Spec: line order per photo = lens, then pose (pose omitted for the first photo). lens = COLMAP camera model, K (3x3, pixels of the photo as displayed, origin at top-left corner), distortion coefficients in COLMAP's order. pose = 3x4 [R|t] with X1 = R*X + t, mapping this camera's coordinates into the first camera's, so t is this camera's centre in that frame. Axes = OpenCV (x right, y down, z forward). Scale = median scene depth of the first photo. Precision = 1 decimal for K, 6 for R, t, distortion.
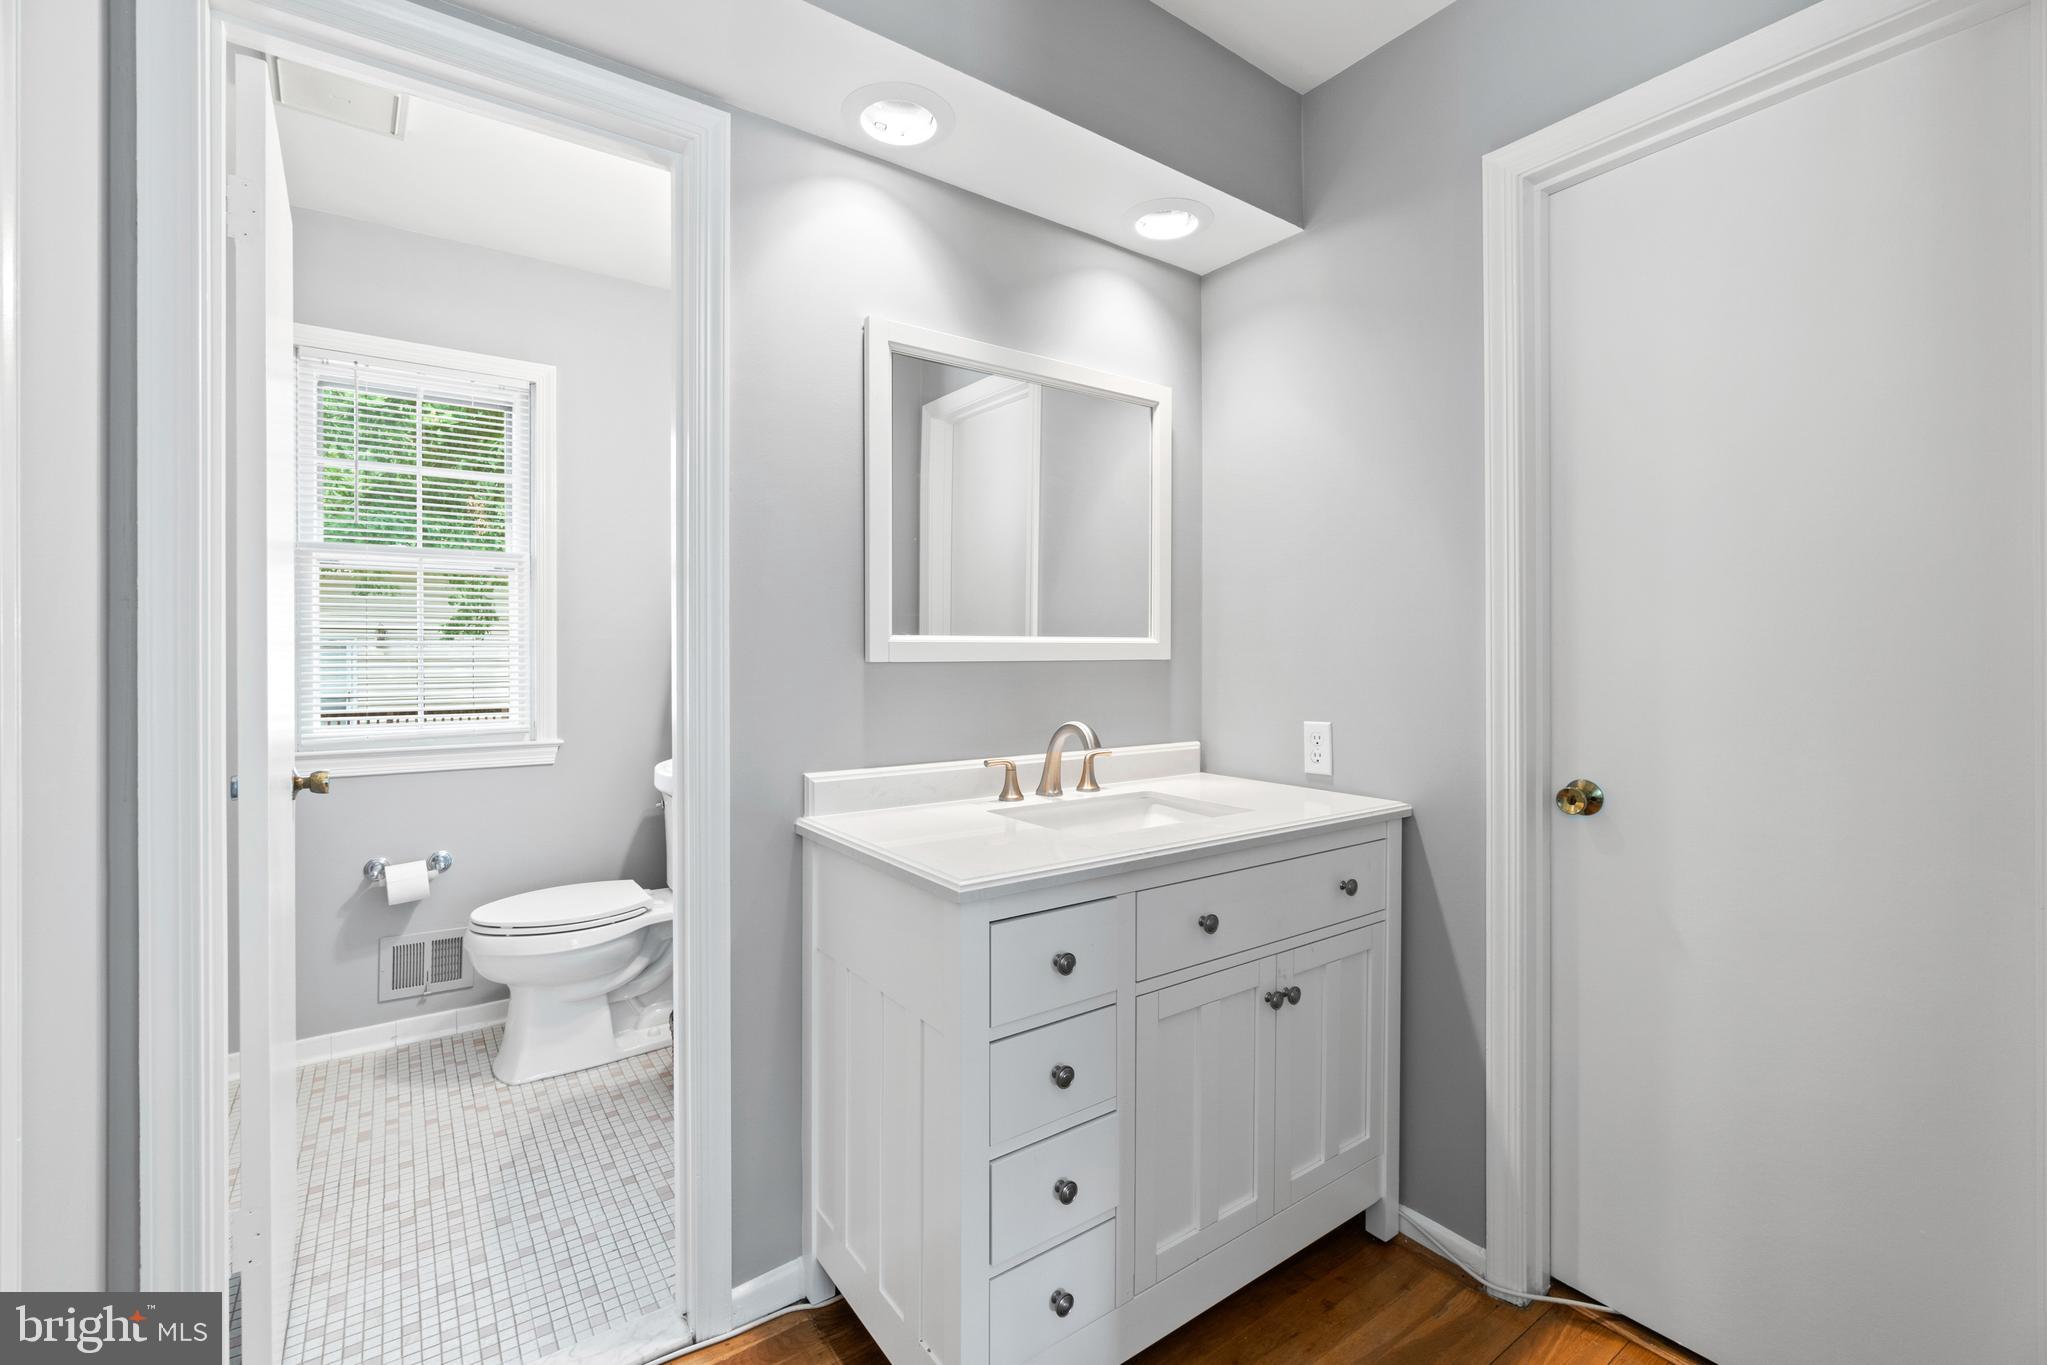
lens RADIAL K [[887.4, 0, 1013.0], [0, 887.4, 673.8], [0, 0, 1]] dist [-0.000128, 0.000096]
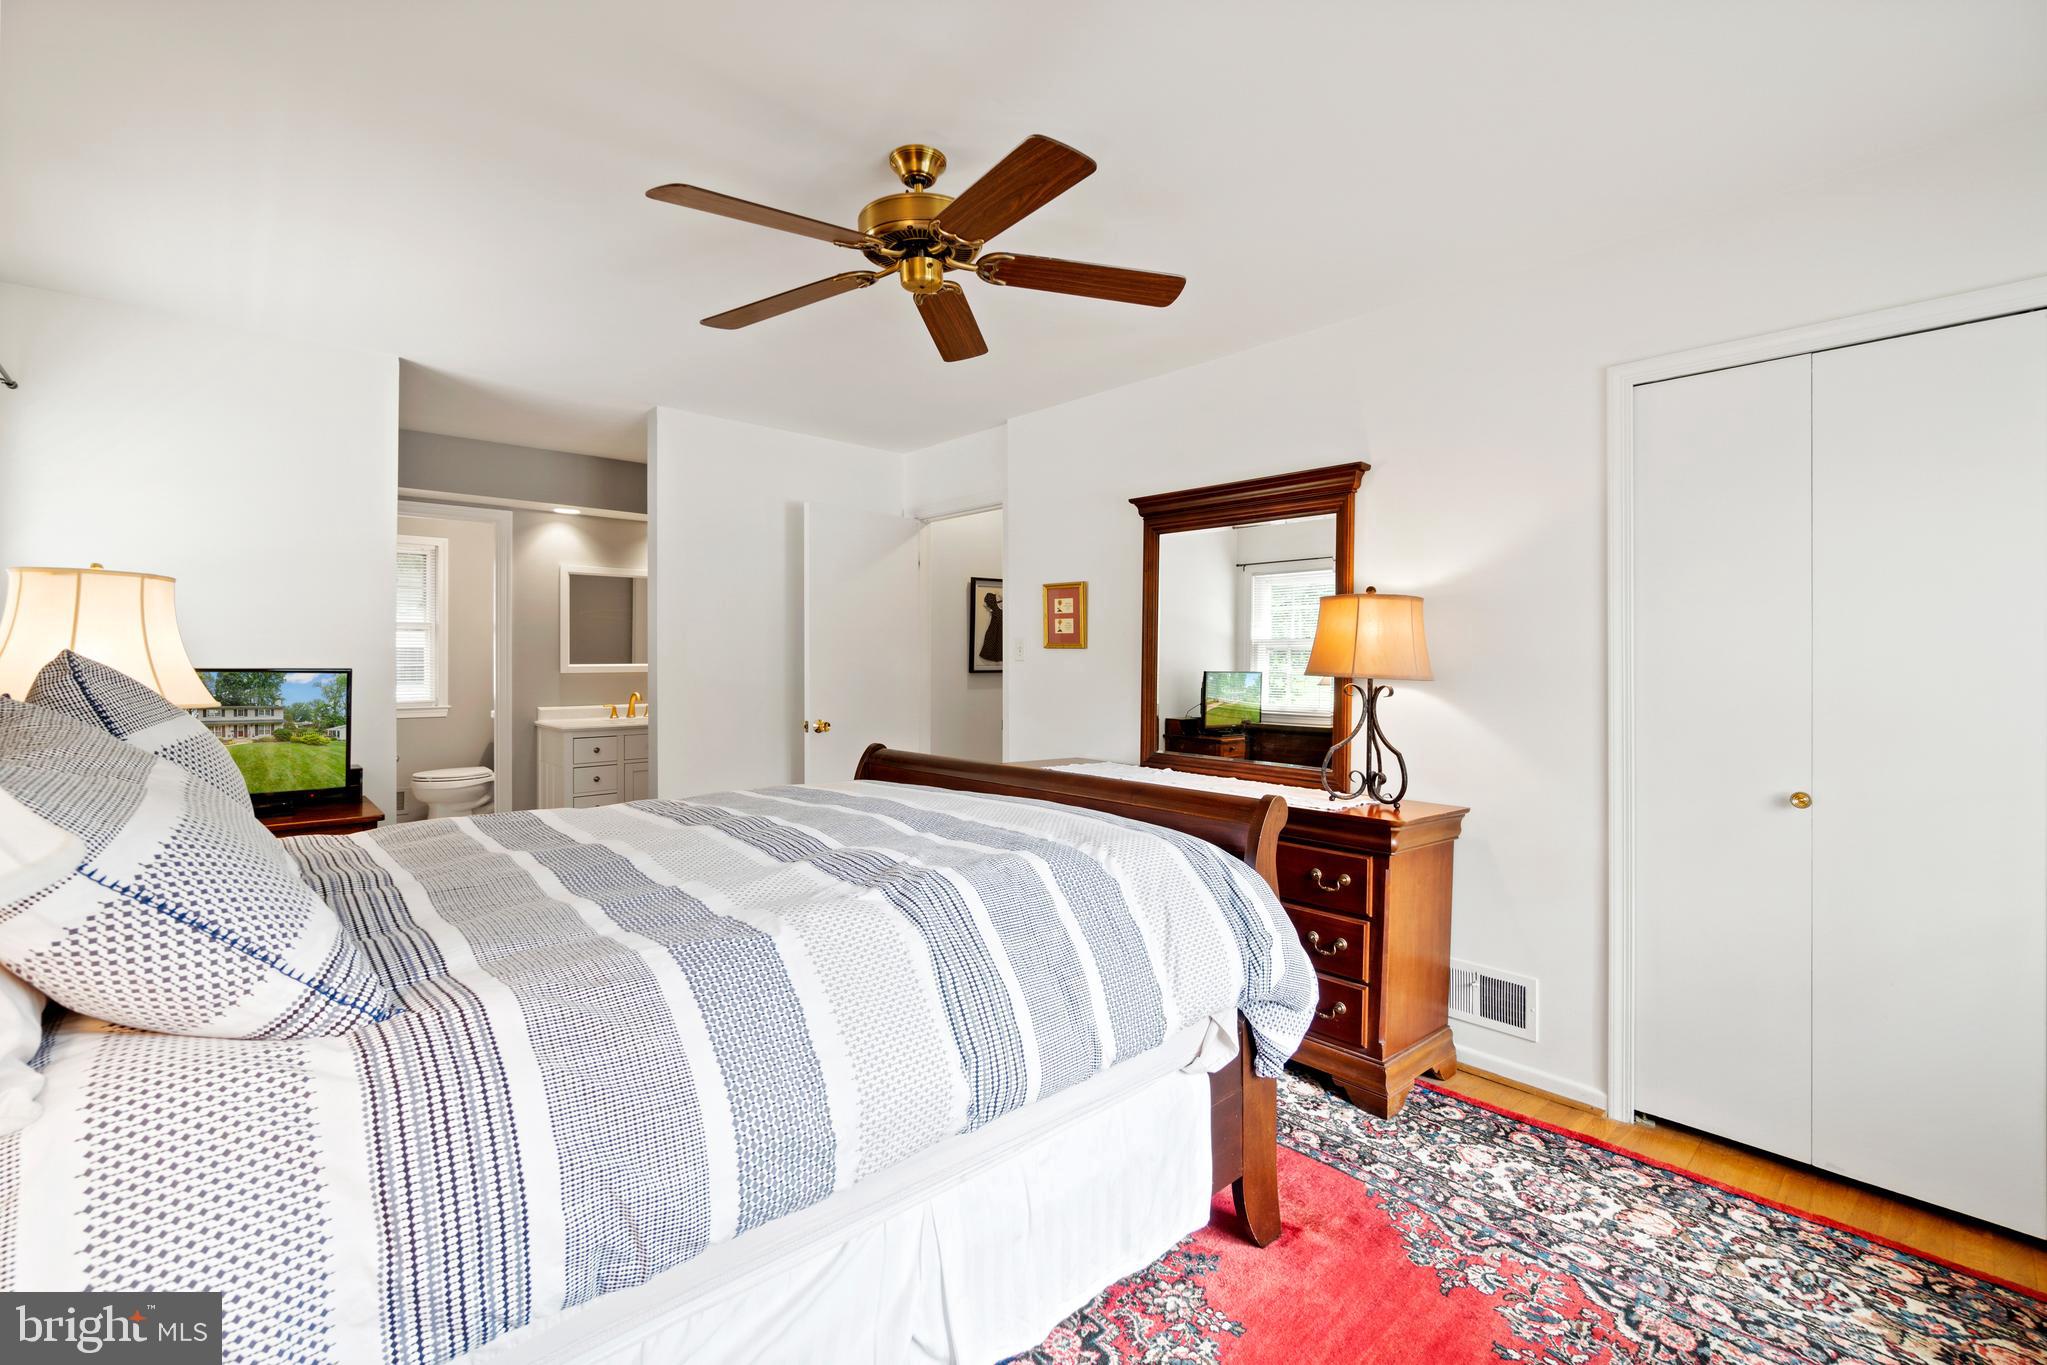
lens RADIAL K [[907.2, 0, 1022.2], [0, 907.2, 682.1], [0, 0, 1]] dist [-0.000816, -0.000055]
pose [[0.992439, 0.005918, 0.122596, 0.671981], [-0.005707, 0.999982, -0.002075, 0.010612], [-0.122606, 0.001360, 0.992455, -1.507372]]
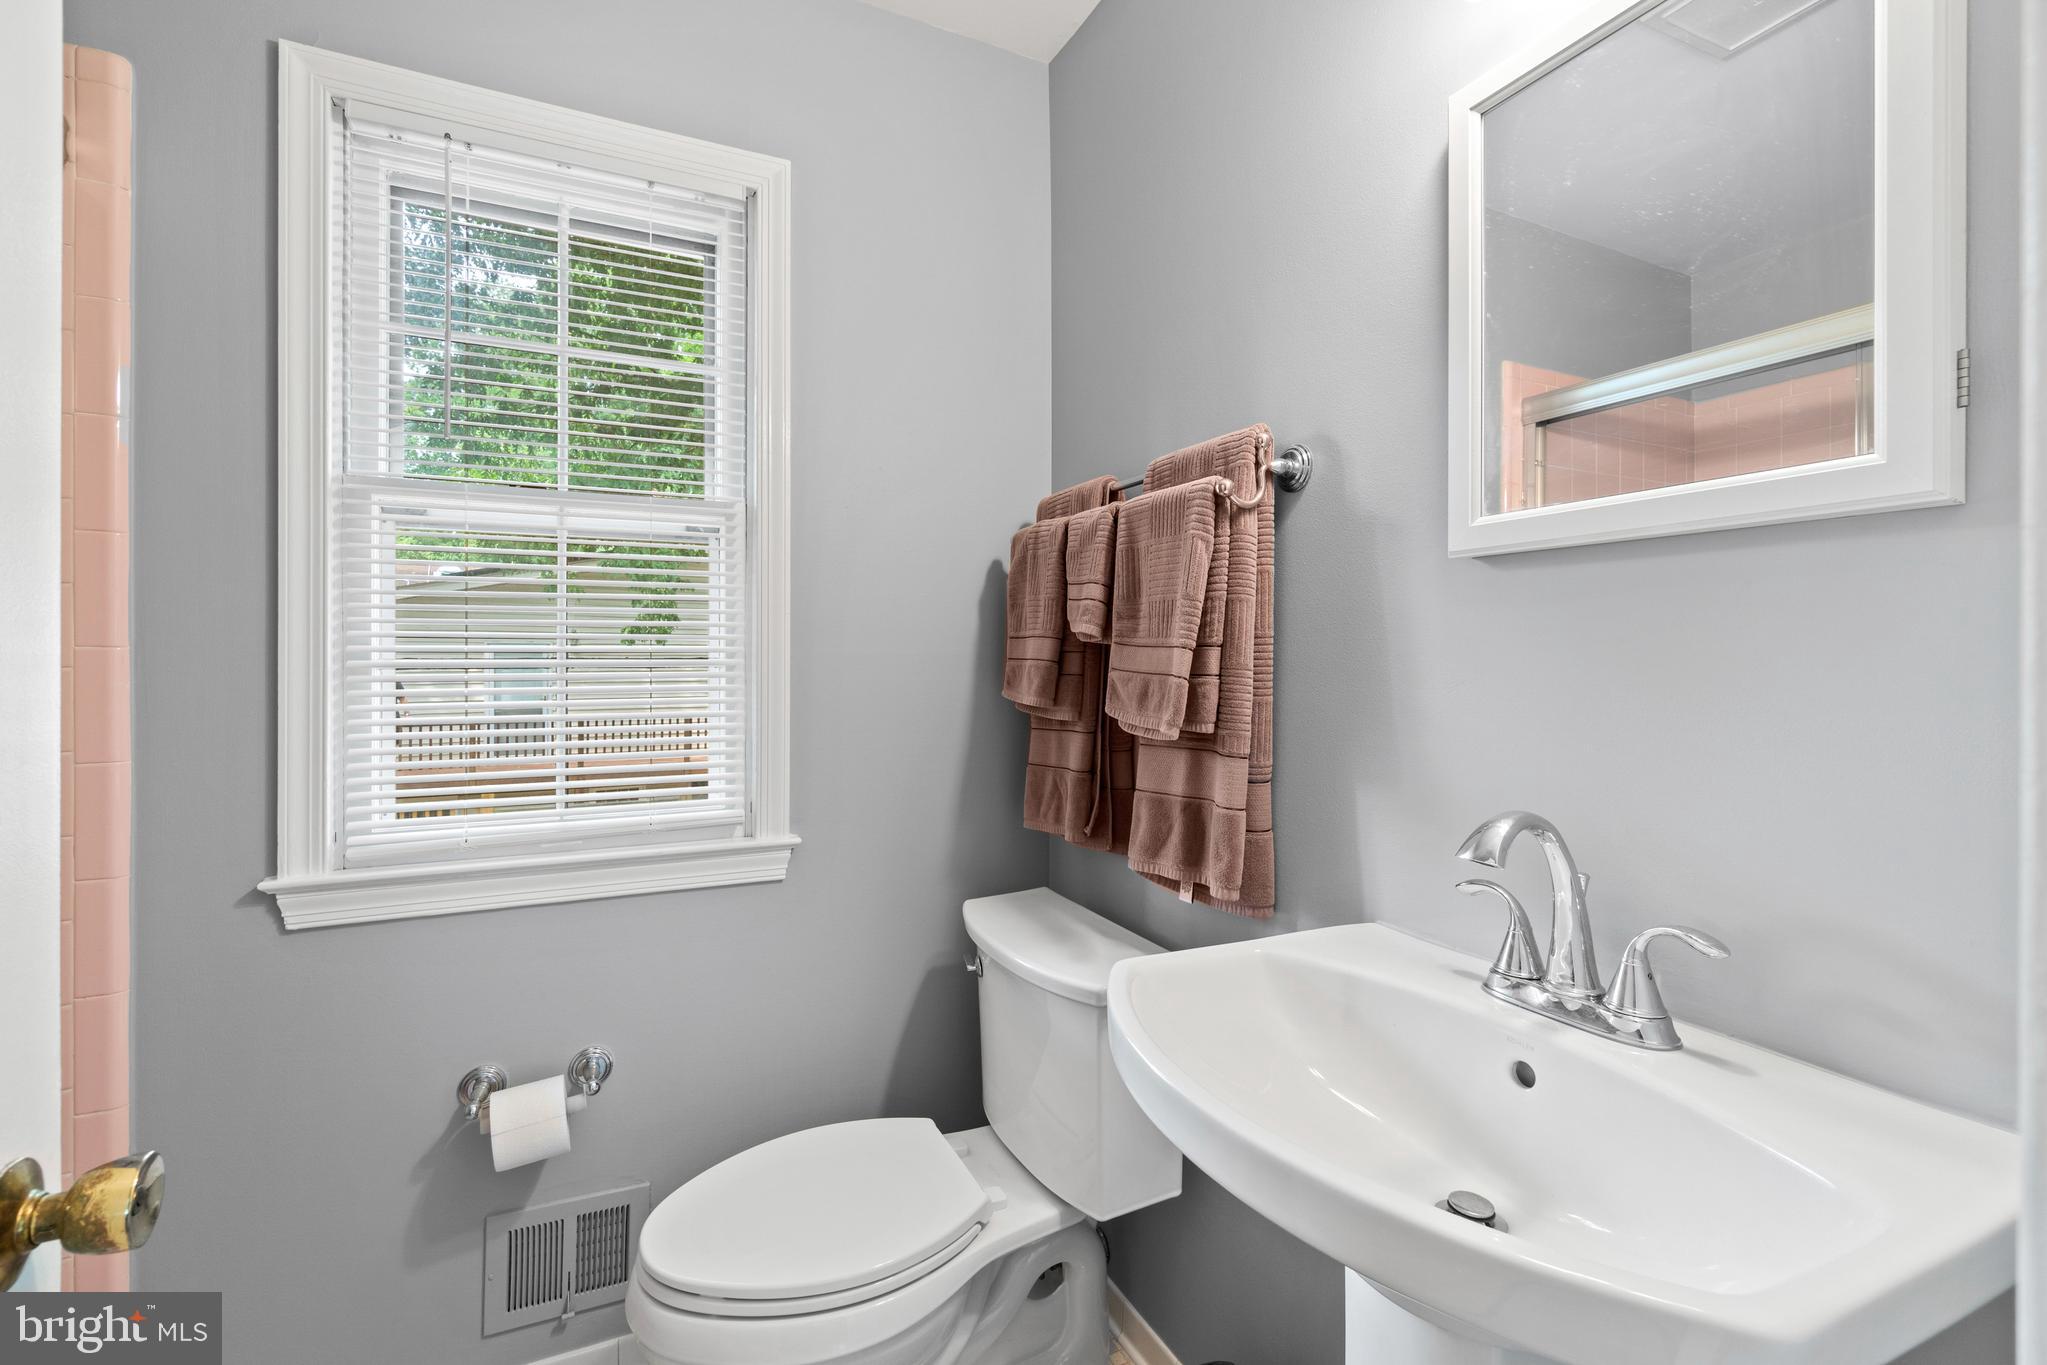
lens RADIAL K [[907.2, 0, 1022.2], [0, 907.2, 682.1], [0, 0, 1]] dist [-0.000816, -0.000055]
pose [[0.983514, 0.002495, -0.180813, -0.281520], [-0.002778, 0.999995, -0.001315, -0.022326], [0.180809, 0.001795, 0.983517, 0.491862]]
